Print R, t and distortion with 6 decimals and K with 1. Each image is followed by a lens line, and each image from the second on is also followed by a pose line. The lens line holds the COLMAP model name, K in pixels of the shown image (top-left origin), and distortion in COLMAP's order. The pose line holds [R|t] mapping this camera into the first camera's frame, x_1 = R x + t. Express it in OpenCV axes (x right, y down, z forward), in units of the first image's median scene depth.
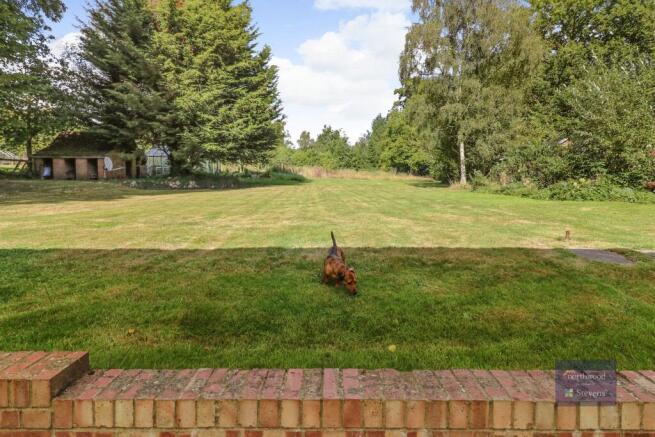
lens RADIAL K [[375.0, 0, 345.5], [0, 375.0, 205.8], [0, 0, 1]] dist [0.002343, 0.000077]
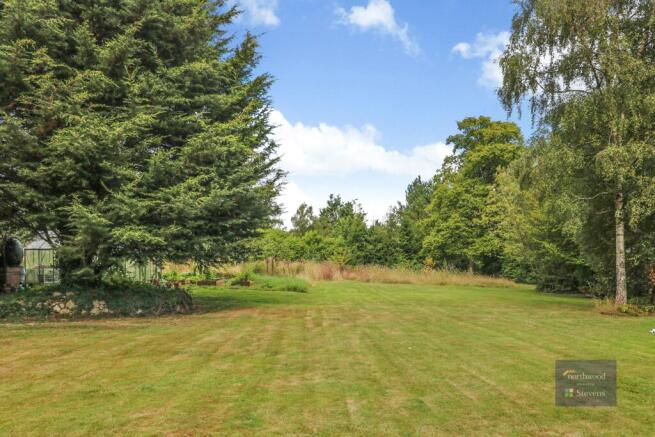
lens RADIAL K [[553.2, 0, 326.8], [0, 553.2, 293.4], [0, 0, 1]] dist [-0.000670, 0.004078]
pose [[0.998559, 0.006048, -0.053327, -0.064421], [-0.007967, 0.999325, -0.035849, -0.052215], [0.053074, 0.036222, 0.997933, 0.277578]]
